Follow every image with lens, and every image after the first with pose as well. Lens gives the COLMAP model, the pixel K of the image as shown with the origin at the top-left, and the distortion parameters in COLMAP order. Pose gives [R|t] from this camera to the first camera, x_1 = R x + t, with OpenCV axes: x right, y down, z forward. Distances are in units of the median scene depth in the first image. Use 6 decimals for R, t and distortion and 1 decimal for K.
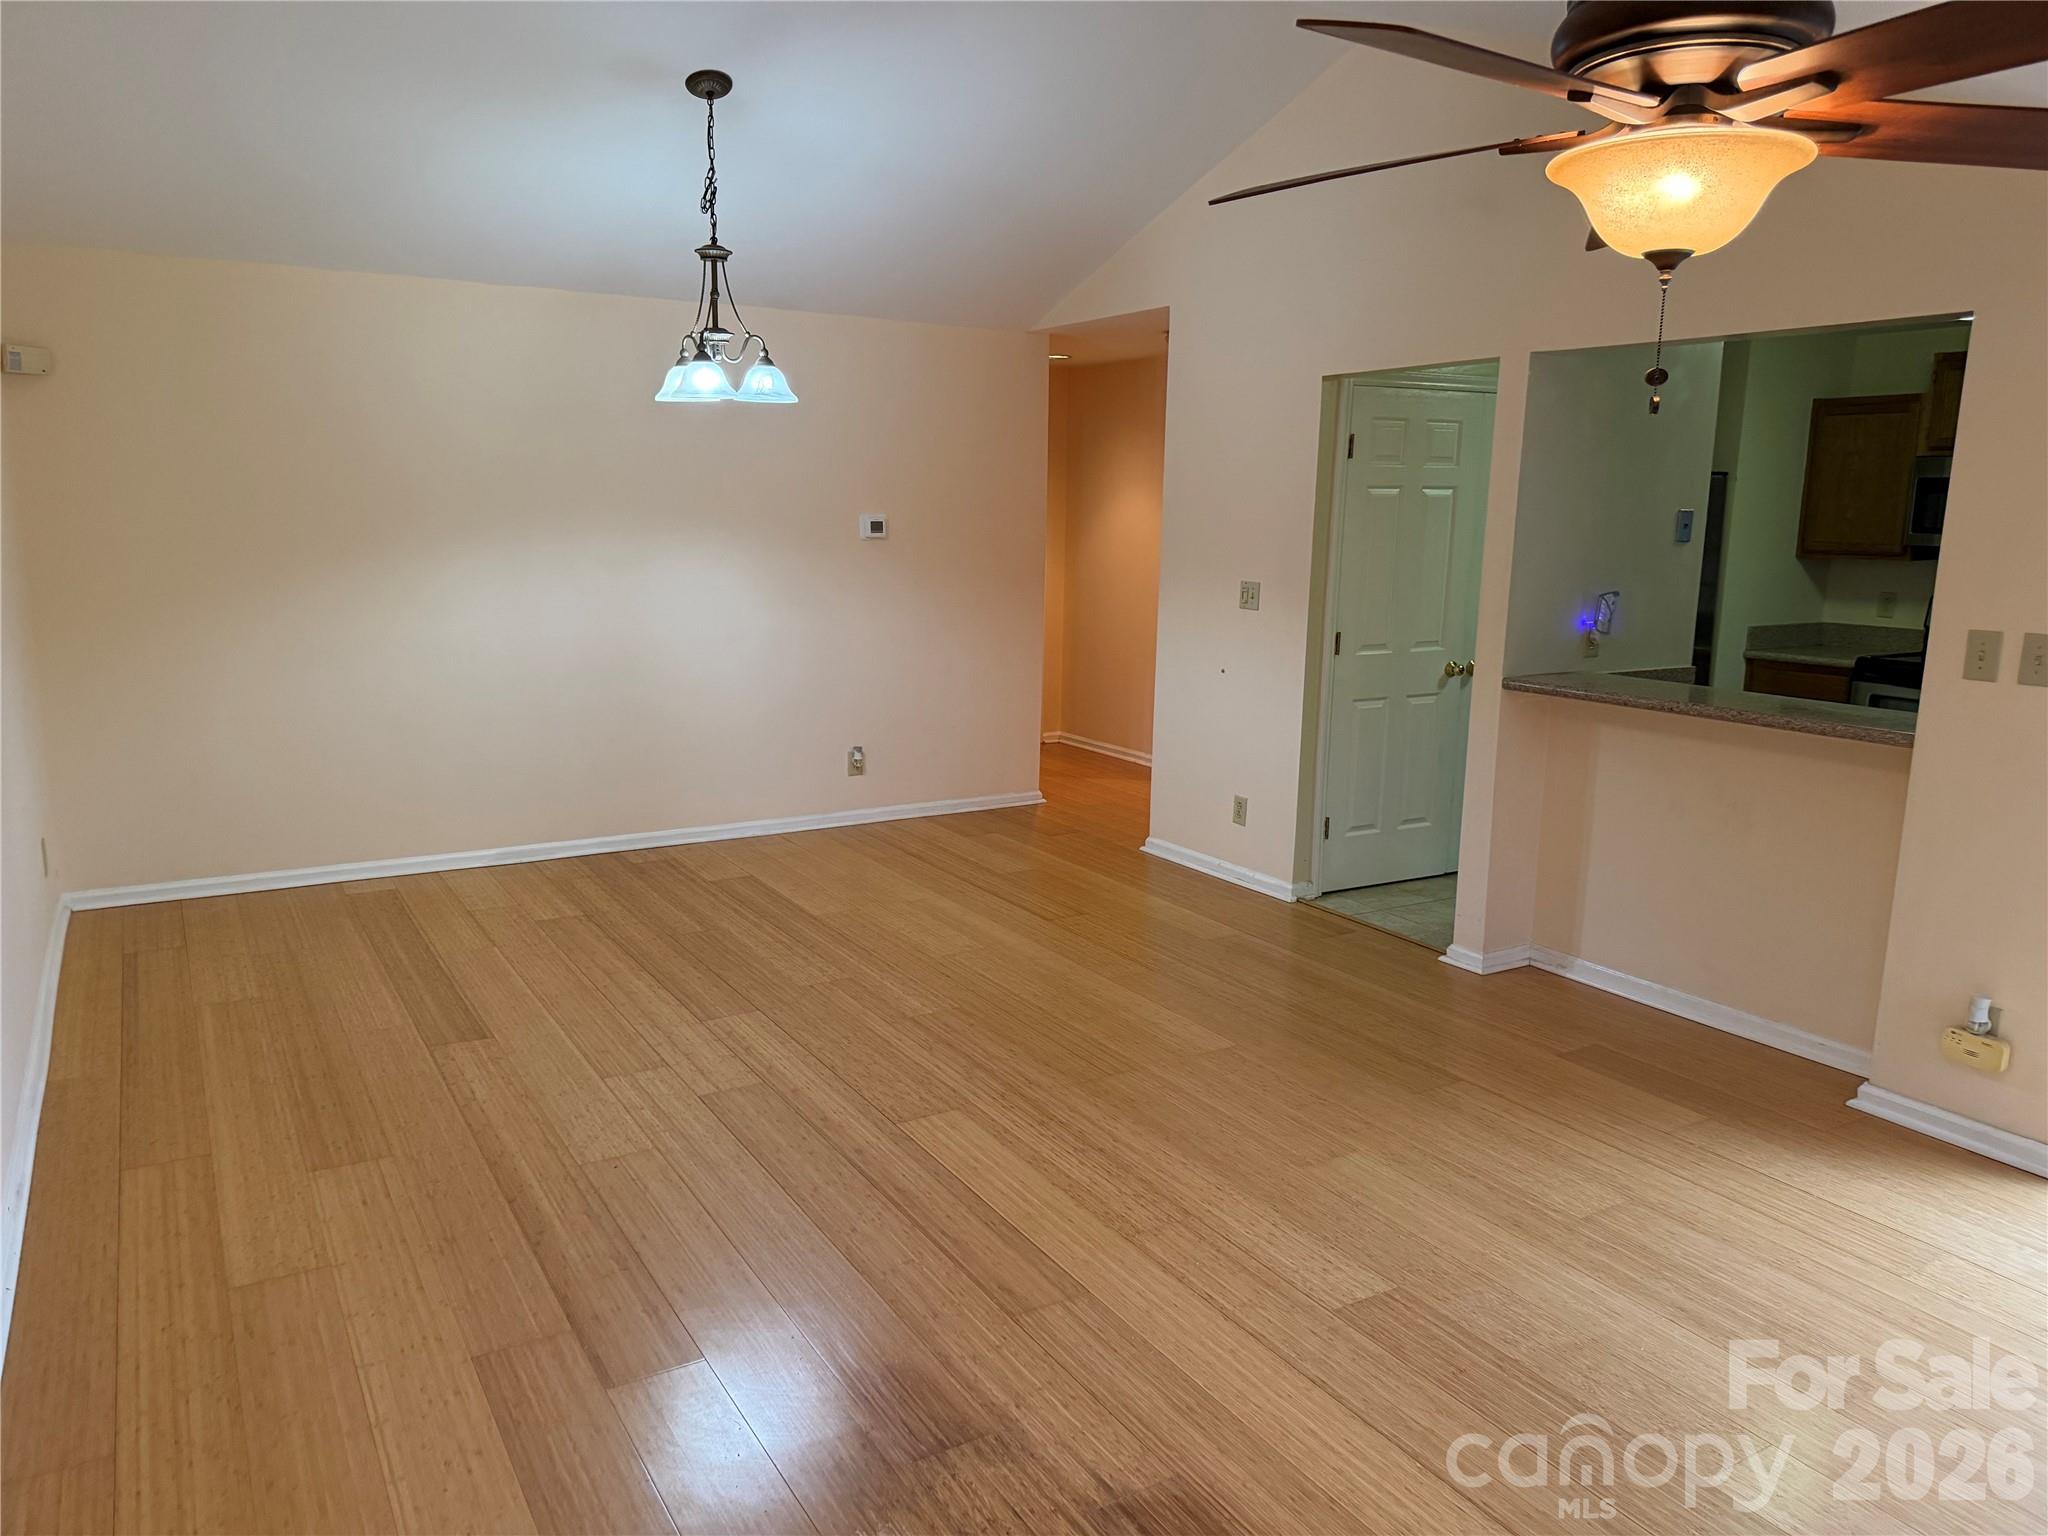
lens RADIAL K [[1433.4, 0, 1021.8], [0, 1433.4, 772.8], [0, 0, 1]] dist [0.076790, -0.094490]
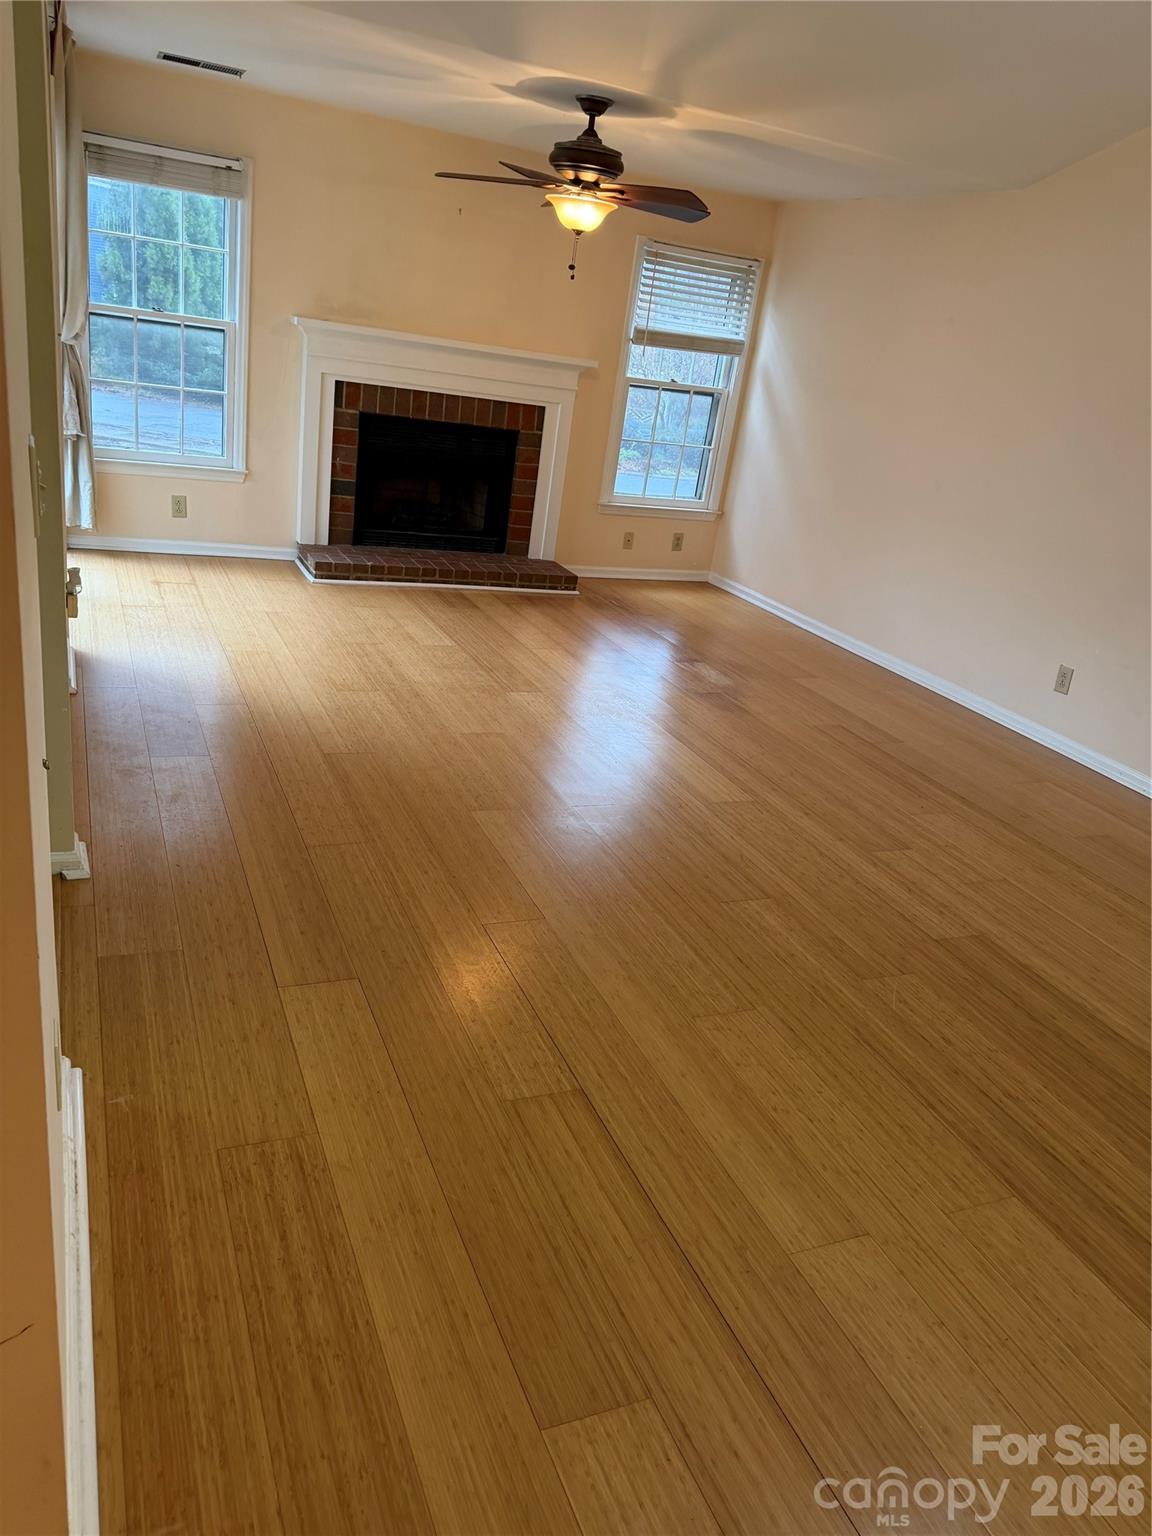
lens RADIAL K [[1075.1, 0, 563.2], [0, 1075.1, 766.3], [0, 0, 1]] dist [0.076790, -0.094490]
pose [[-0.979187, -0.188773, 0.074552, 0.021205], [-0.120531, 0.836386, 0.534724, -0.262681], [-0.163295, 0.514609, -0.841731, 1.491784]]
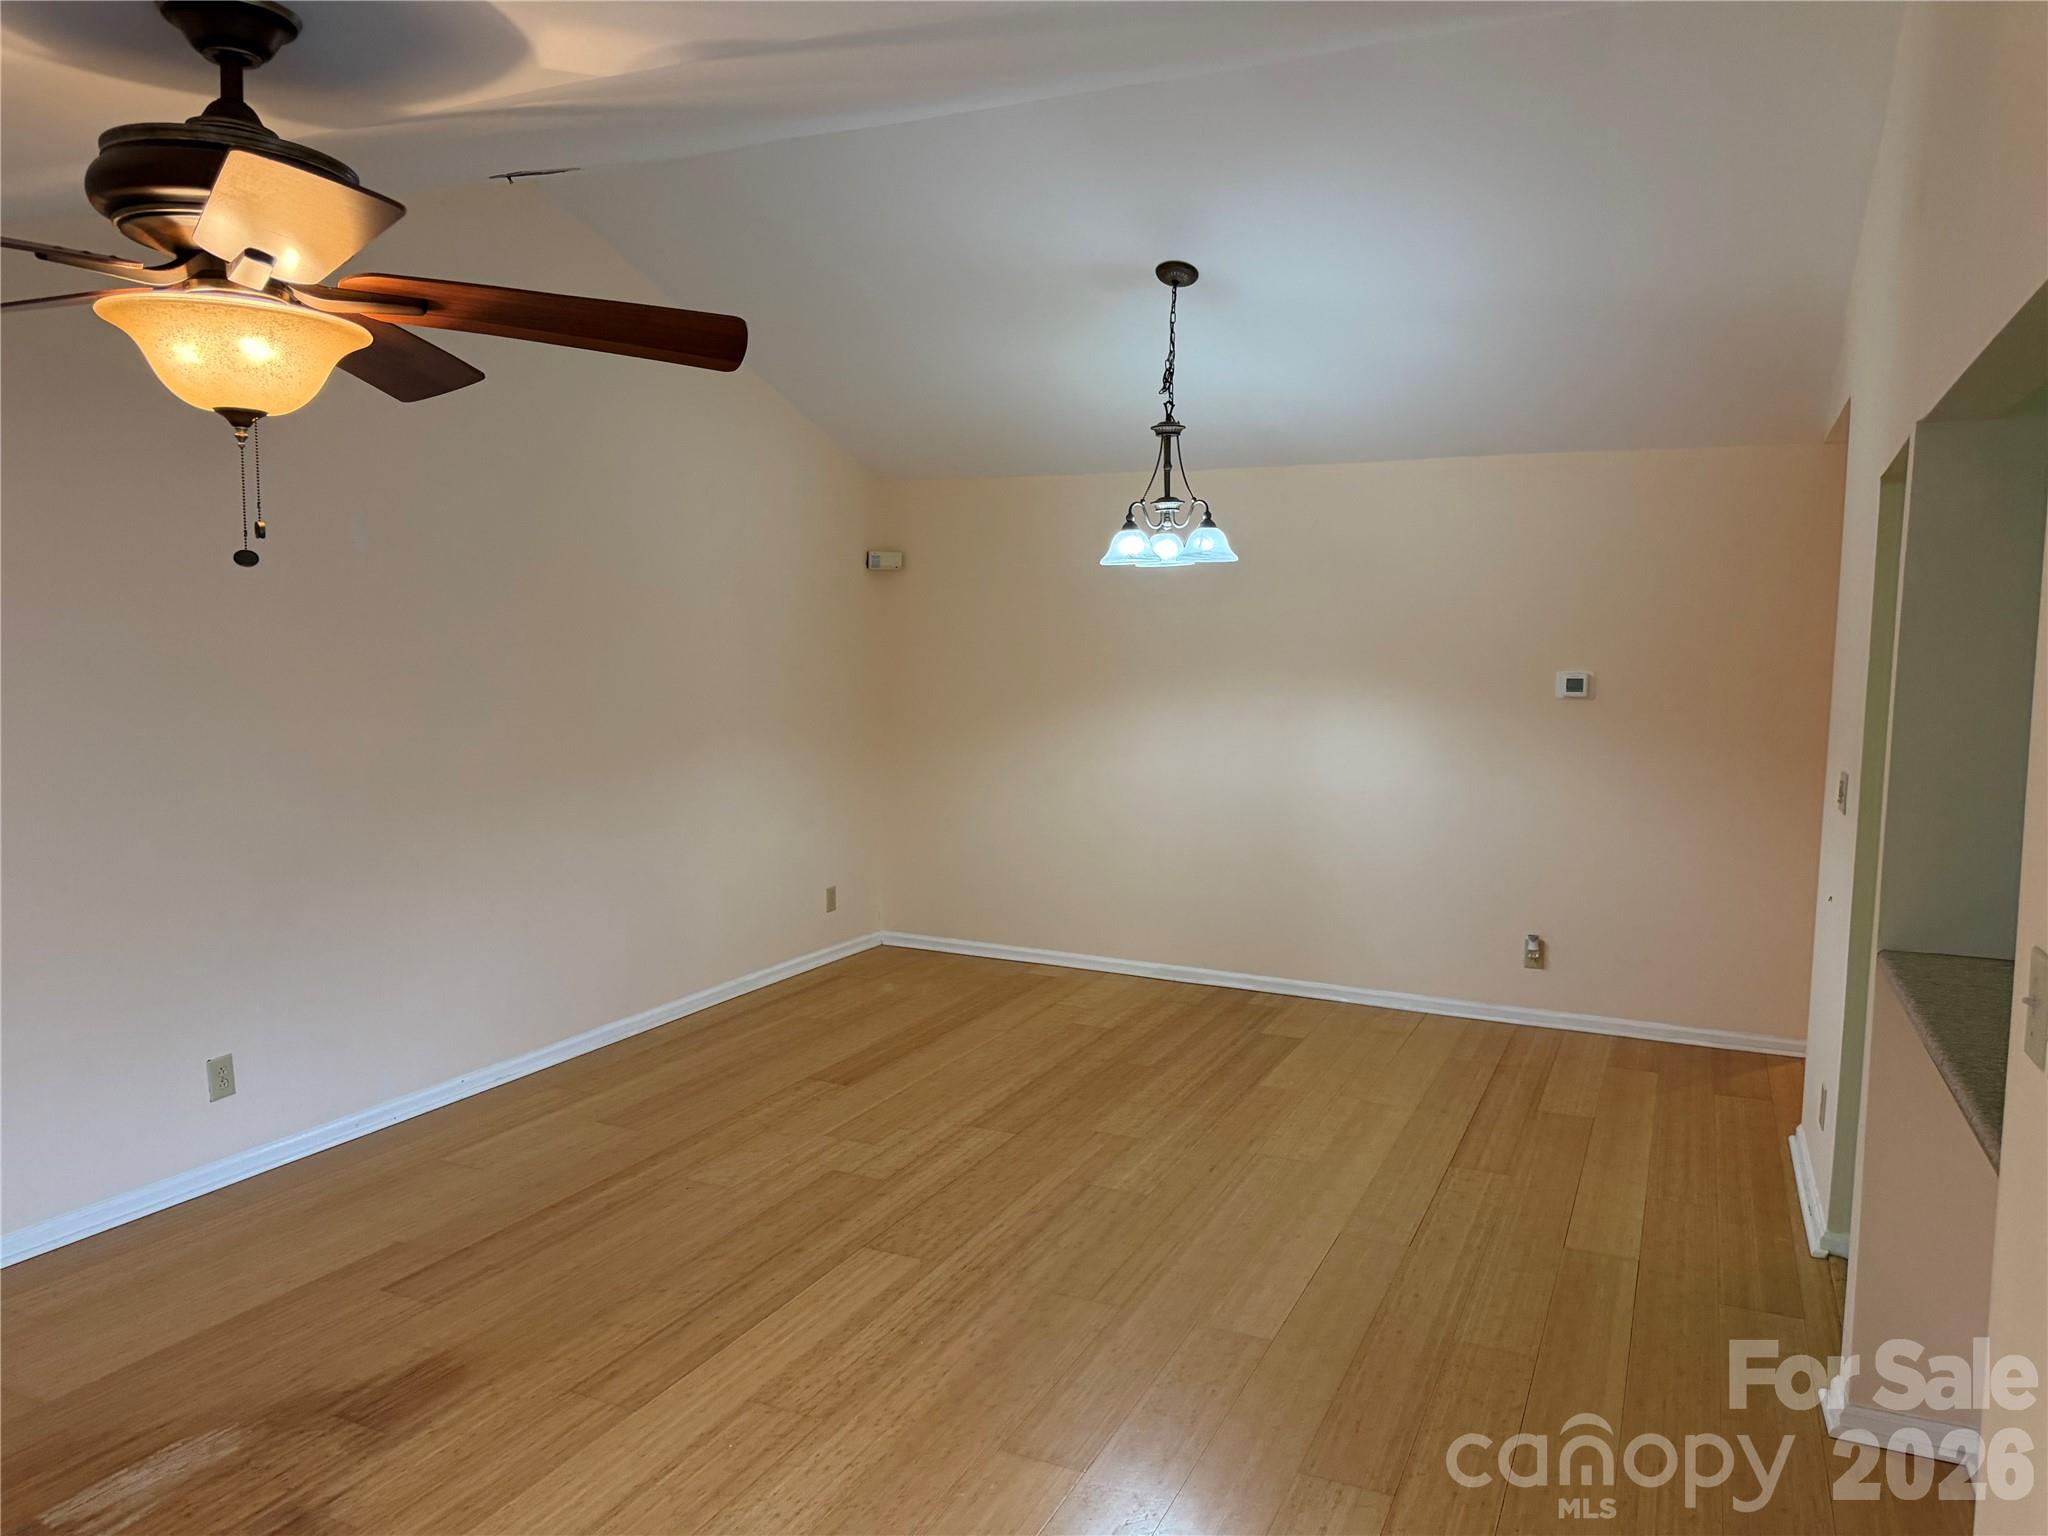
lens RADIAL K [[1433.4, 0, 1021.8], [0, 1433.4, 772.8], [0, 0, 1]] dist [0.076790, -0.094490]
pose [[0.555752, 0.075073, -0.827951, 0.633816], [-0.160258, 0.986910, -0.018085, -0.072784], [0.815755, 0.142736, 0.560508, 0.356075]]
